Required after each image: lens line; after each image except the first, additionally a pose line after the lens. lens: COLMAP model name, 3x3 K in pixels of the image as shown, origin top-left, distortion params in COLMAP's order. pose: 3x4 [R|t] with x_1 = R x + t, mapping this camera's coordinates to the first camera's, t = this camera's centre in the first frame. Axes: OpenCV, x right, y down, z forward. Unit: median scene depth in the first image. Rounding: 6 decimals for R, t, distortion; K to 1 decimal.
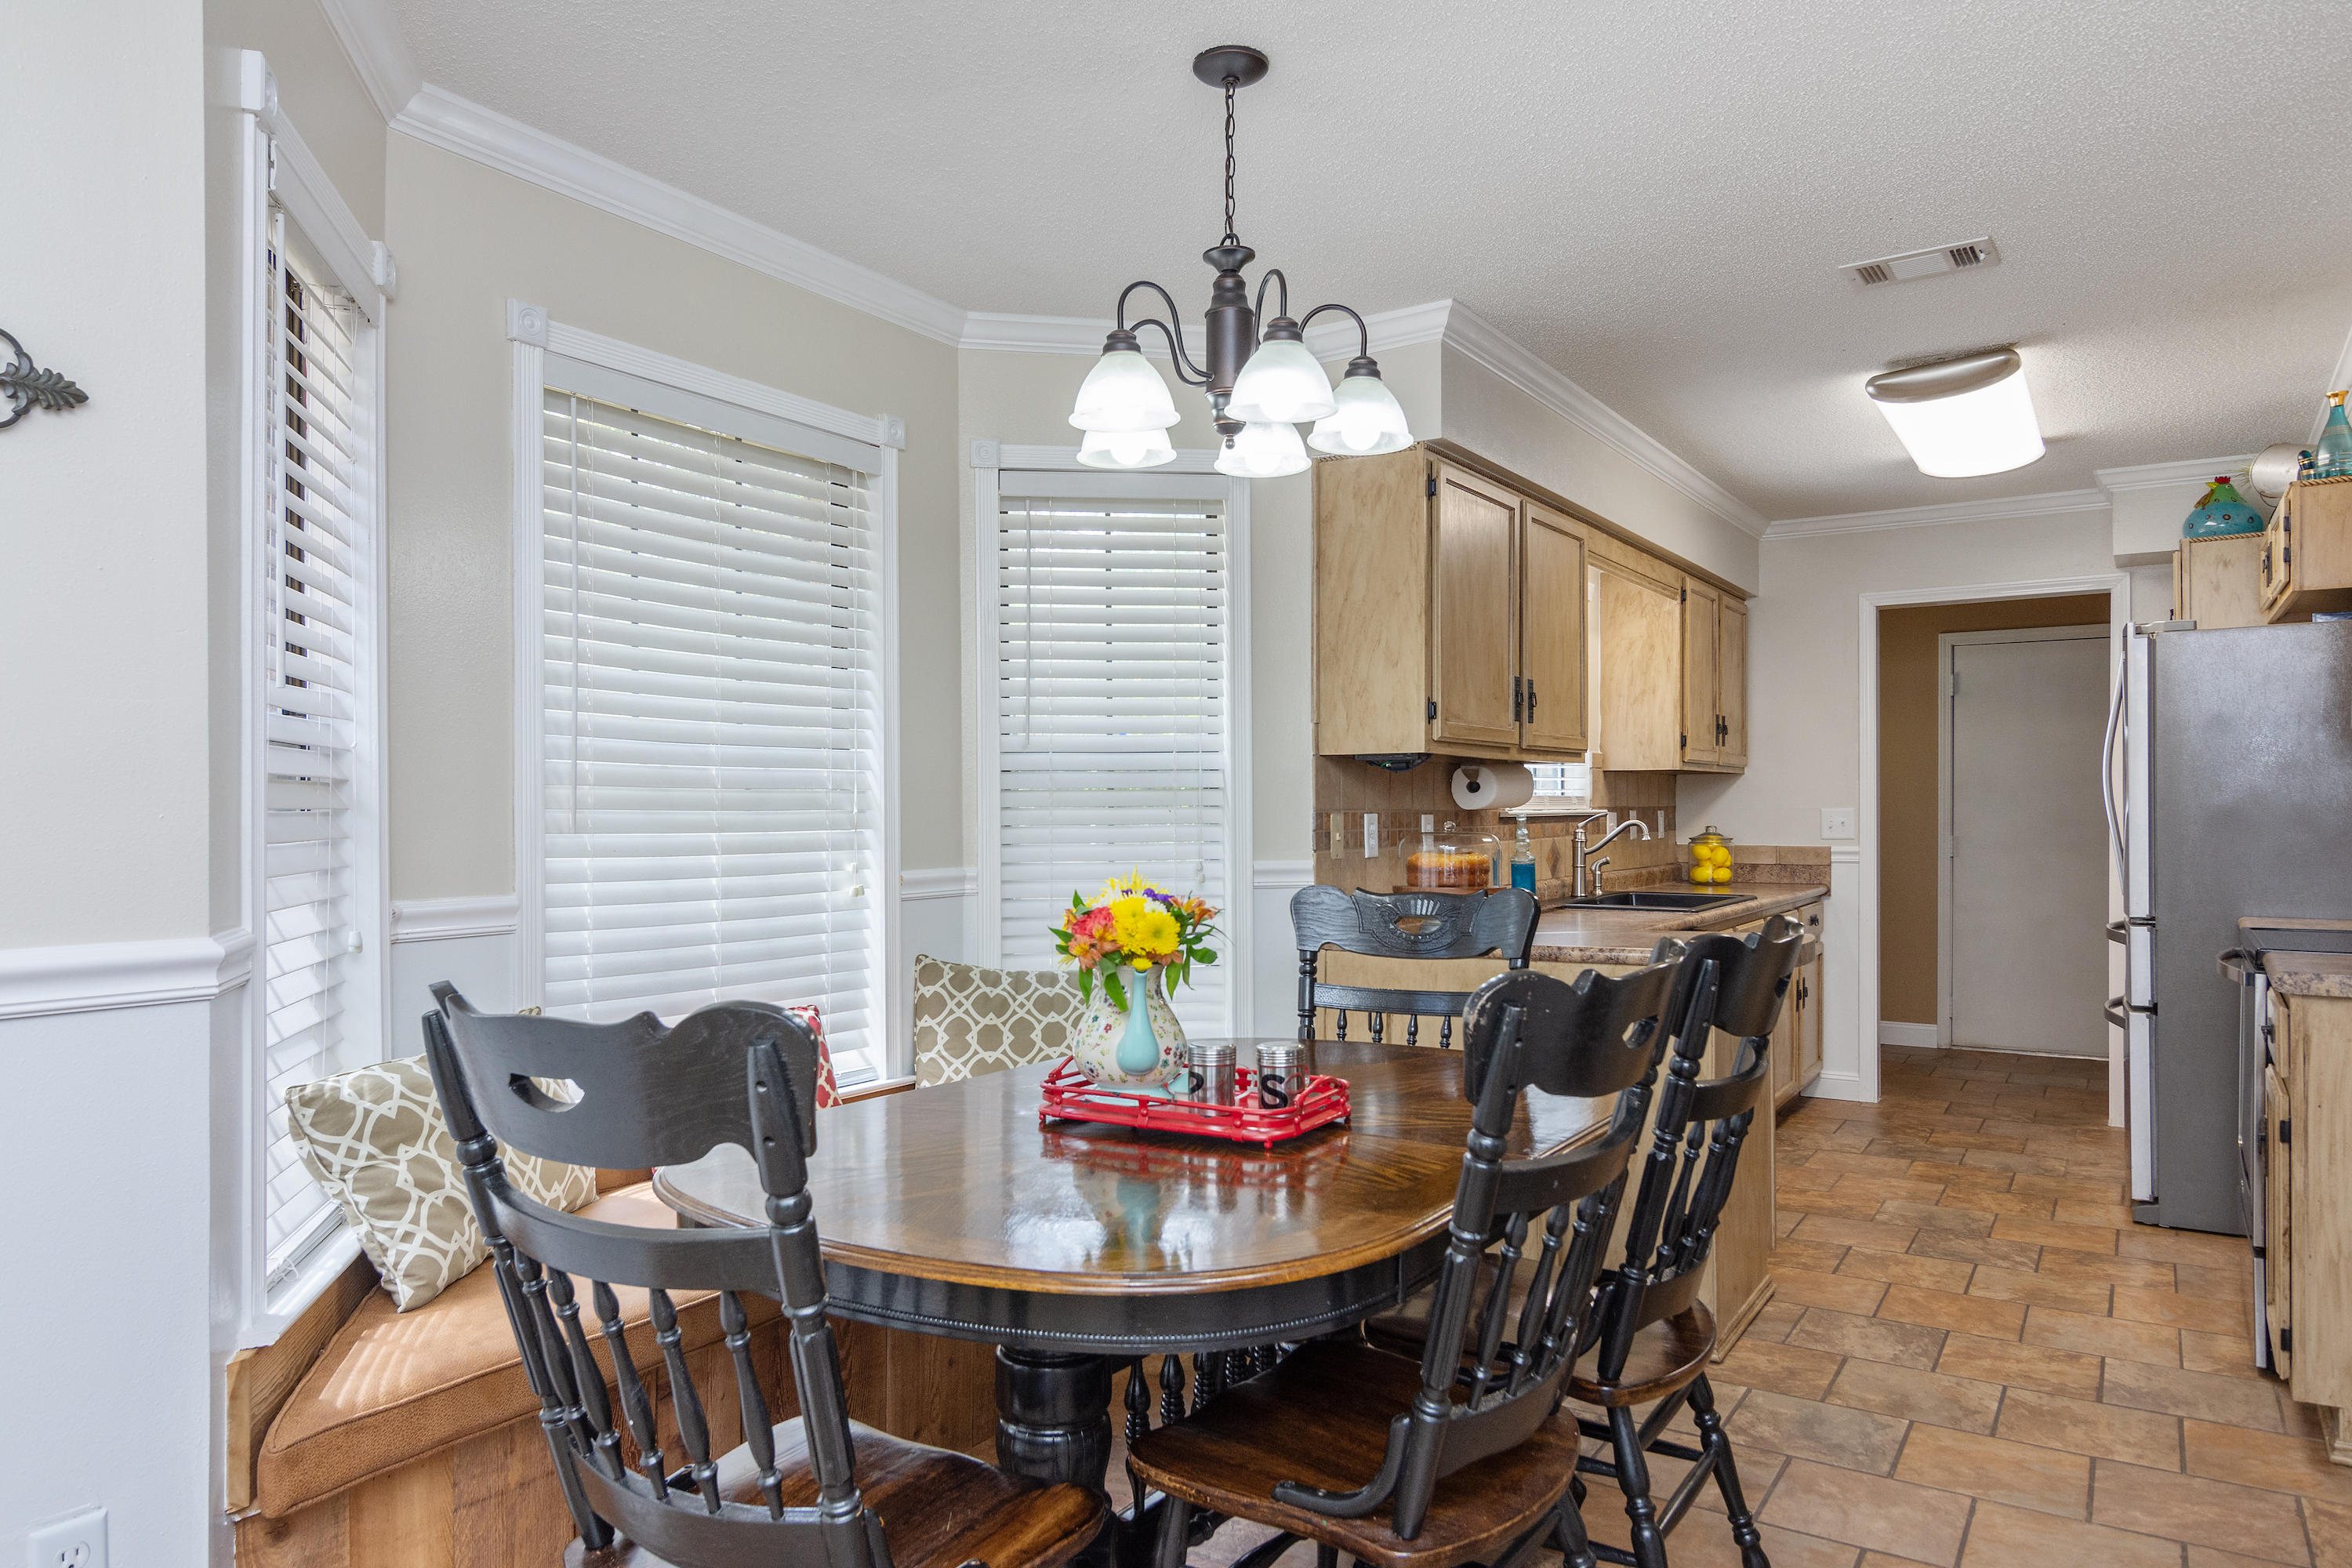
lens RADIAL K [[1506.4, 0, 1172.2], [0, 1506.4, 820.7], [0, 0, 1]] dist [0.004098, -0.000330]
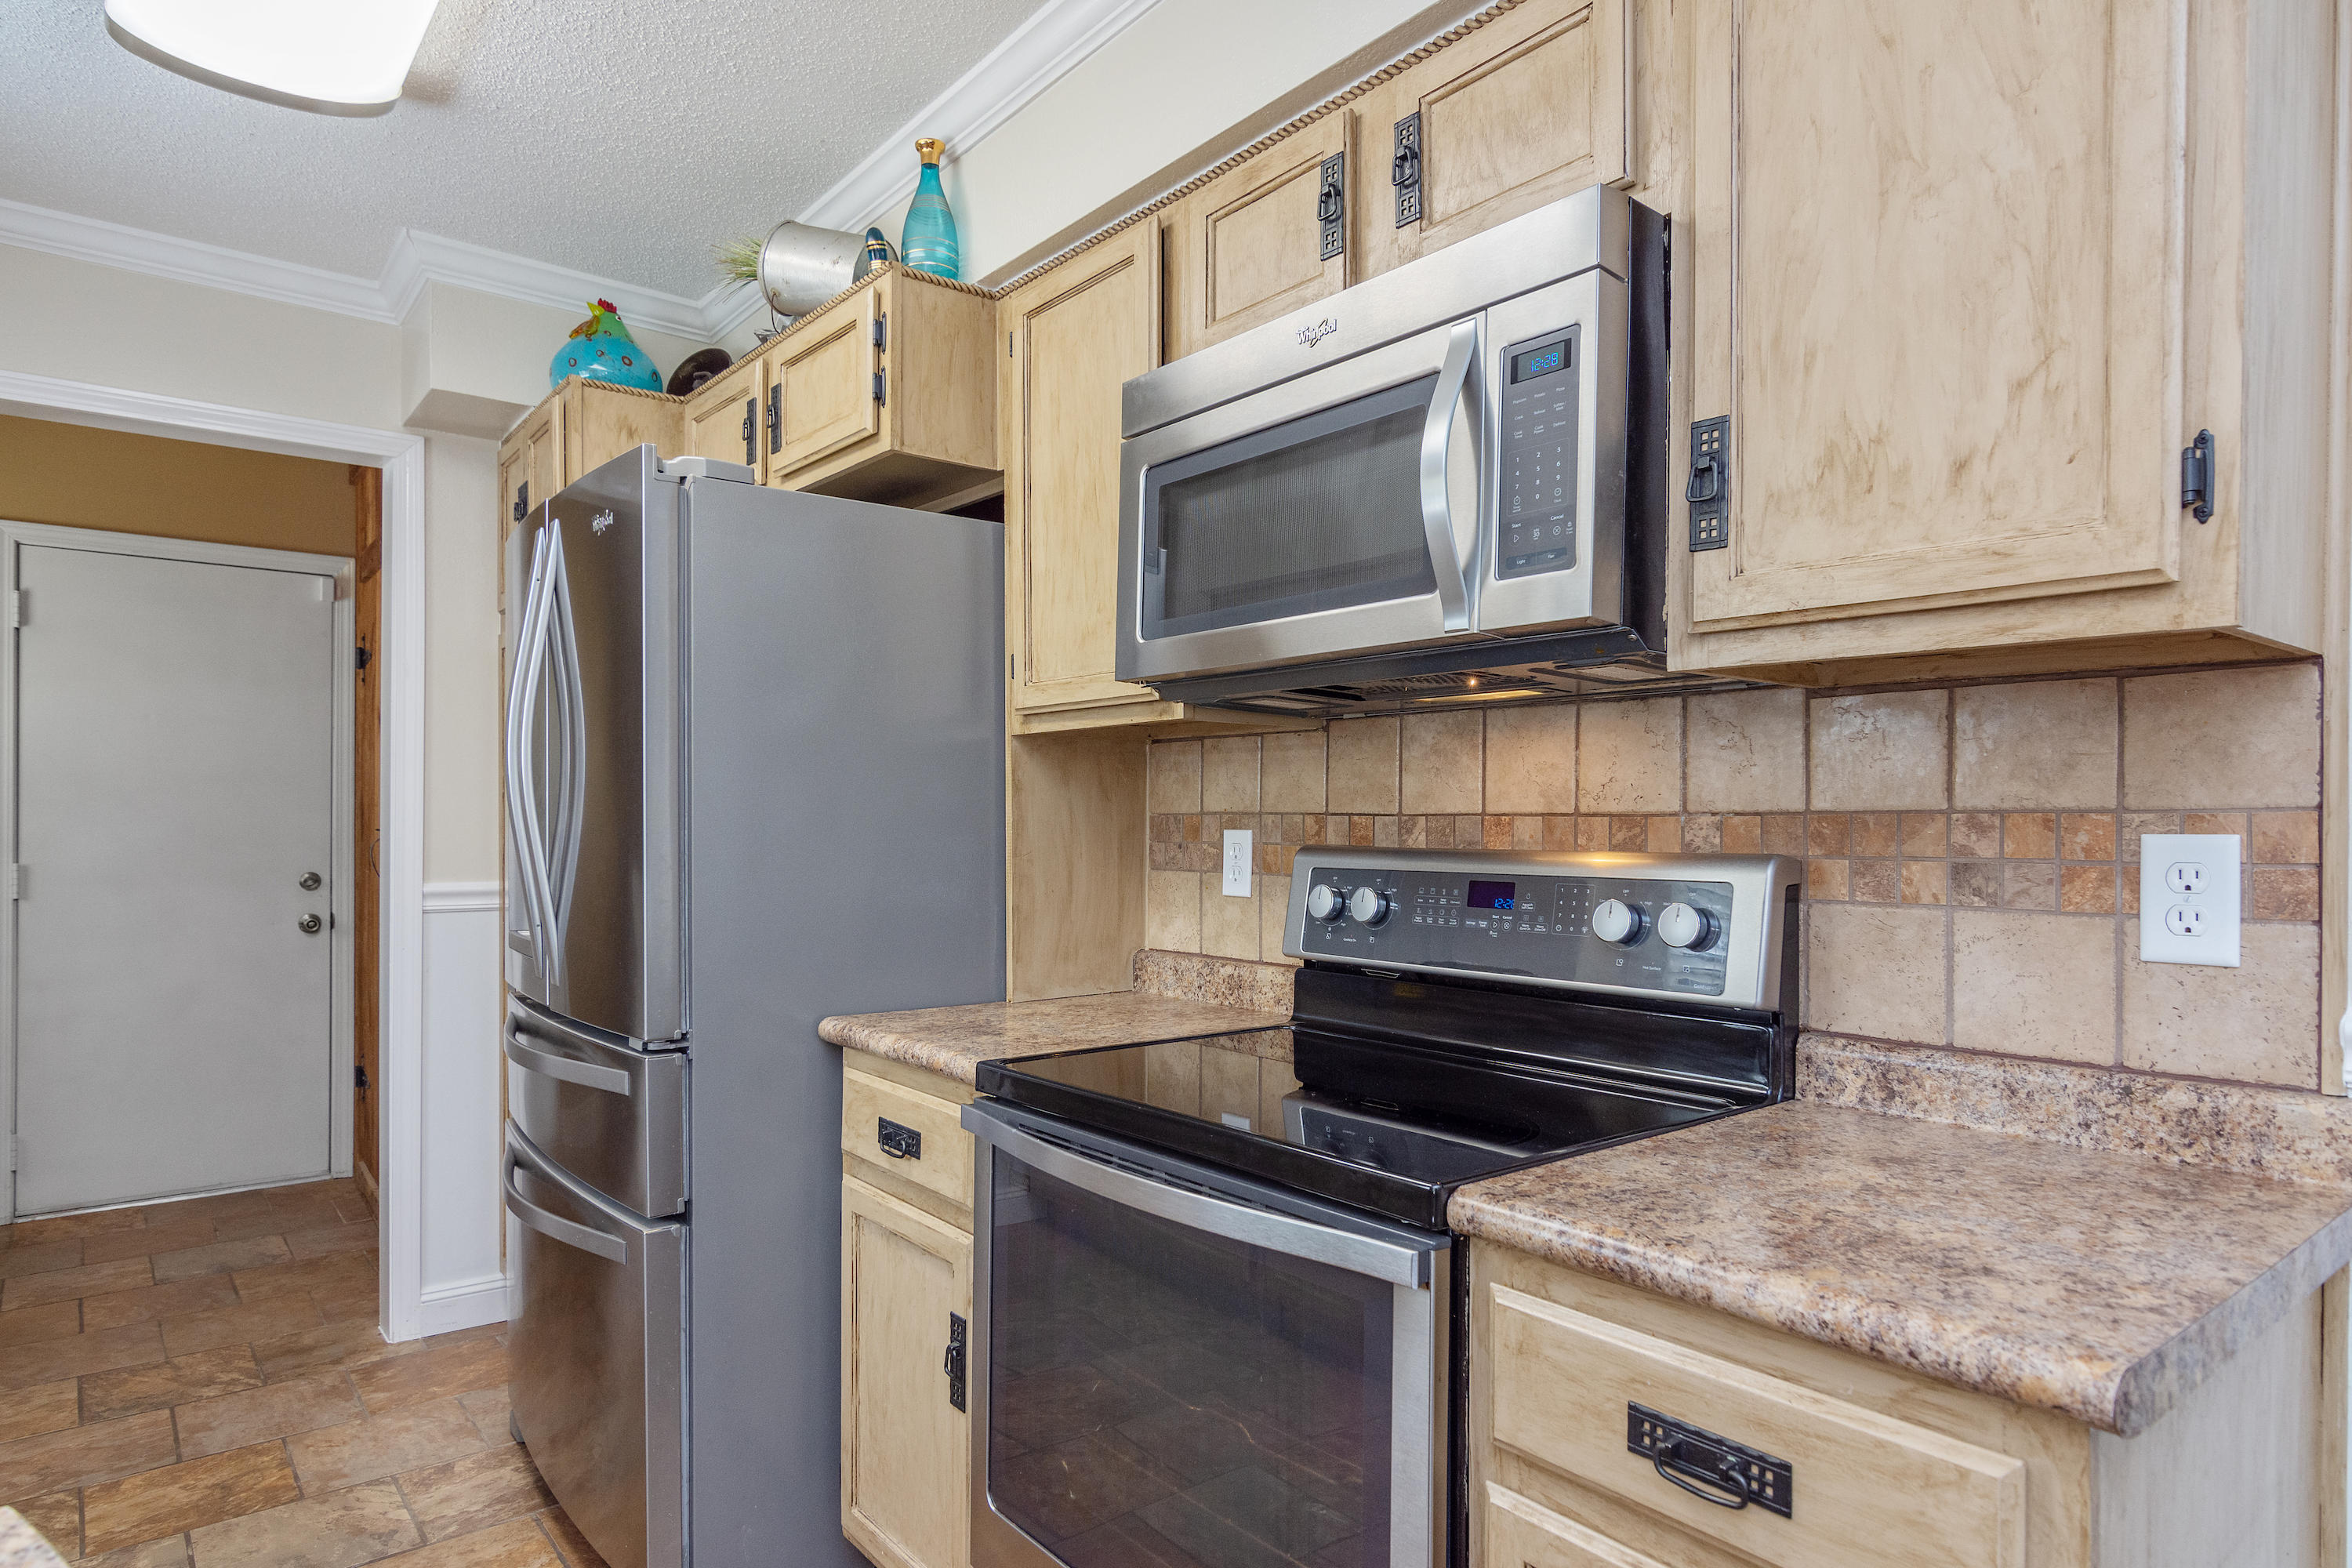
lens RADIAL K [[1332.0, 0, 1154.2], [0, 1332.0, 826.8], [0, 0, 1]] dist [-0.001769, 0.000784]
pose [[0.308731, 0.000426, 0.951149, 0.227637], [0.000950, 0.999999, -0.000757, -0.004885], [-0.951149, 0.001137, 0.308730, 0.595406]]
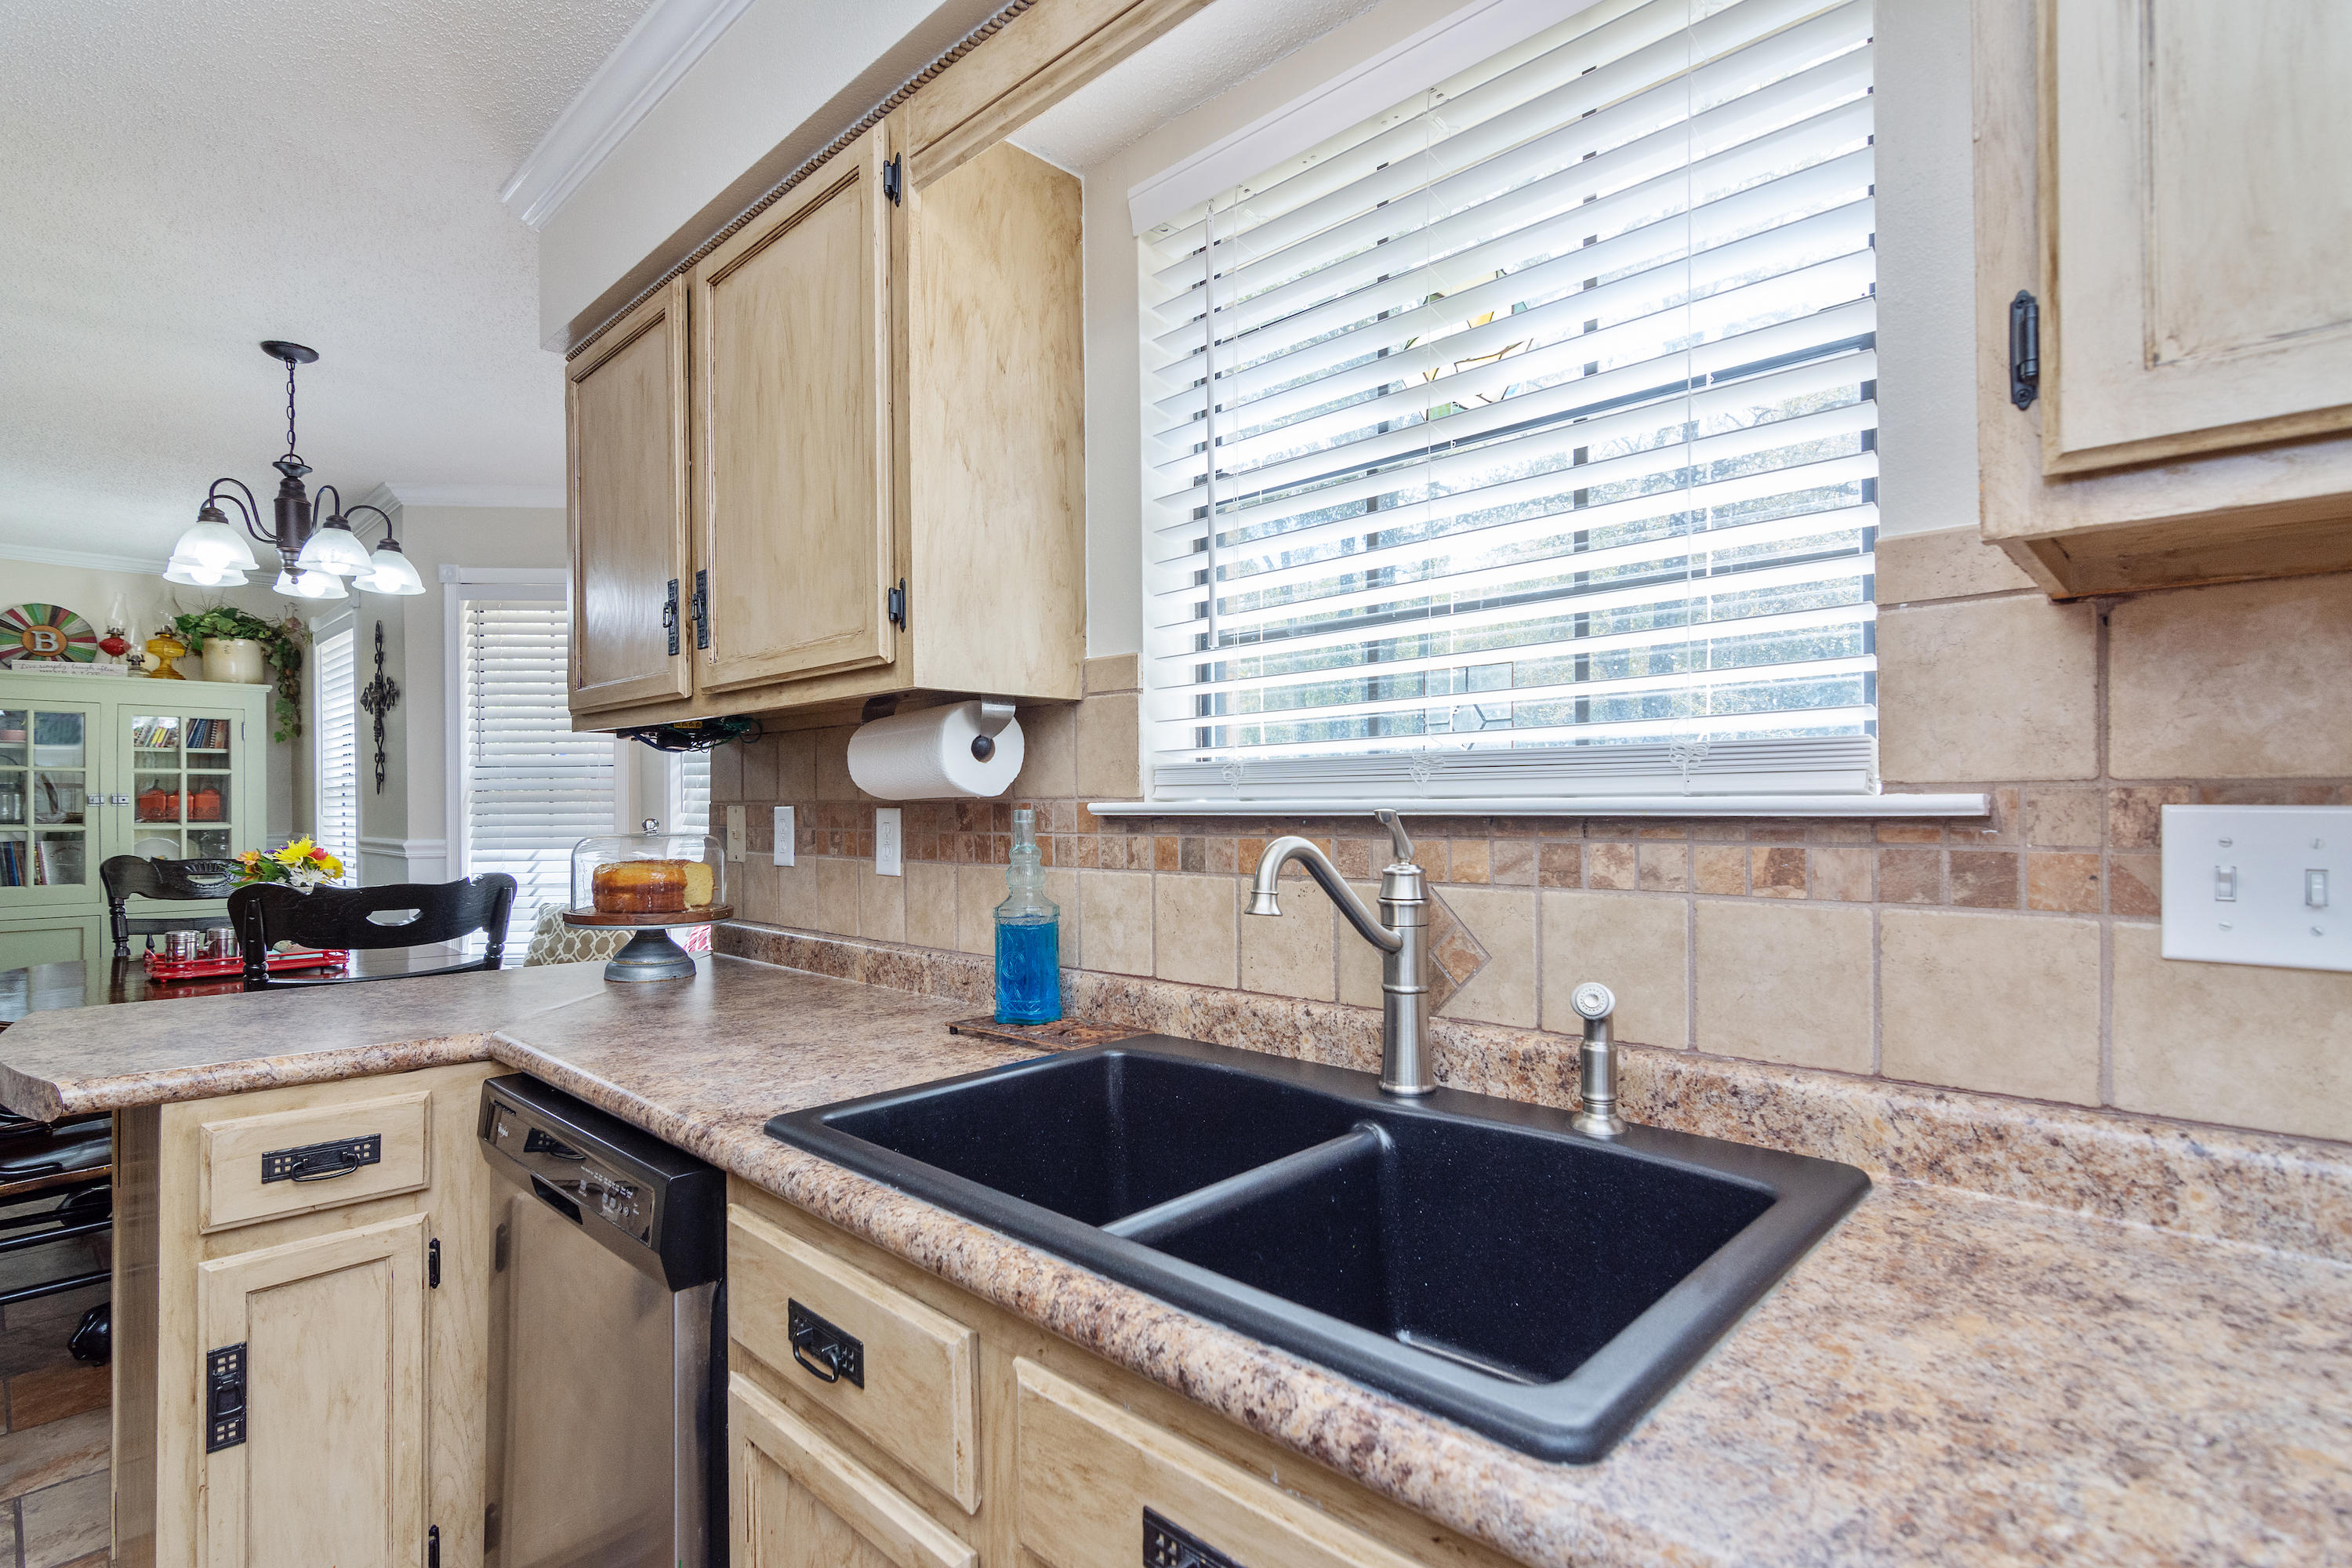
lens RADIAL K [[1121.2, 0, 1167.3], [0, 1121.2, 794.3], [0, 0, 1]] dist [-0.008282, 0.003836]
pose [[-0.170995, 0.005756, -0.985255, 0.499926], [0.006460, 0.999968, 0.004721, -0.009527], [0.985251, -0.005558, -0.171027, 1.000590]]
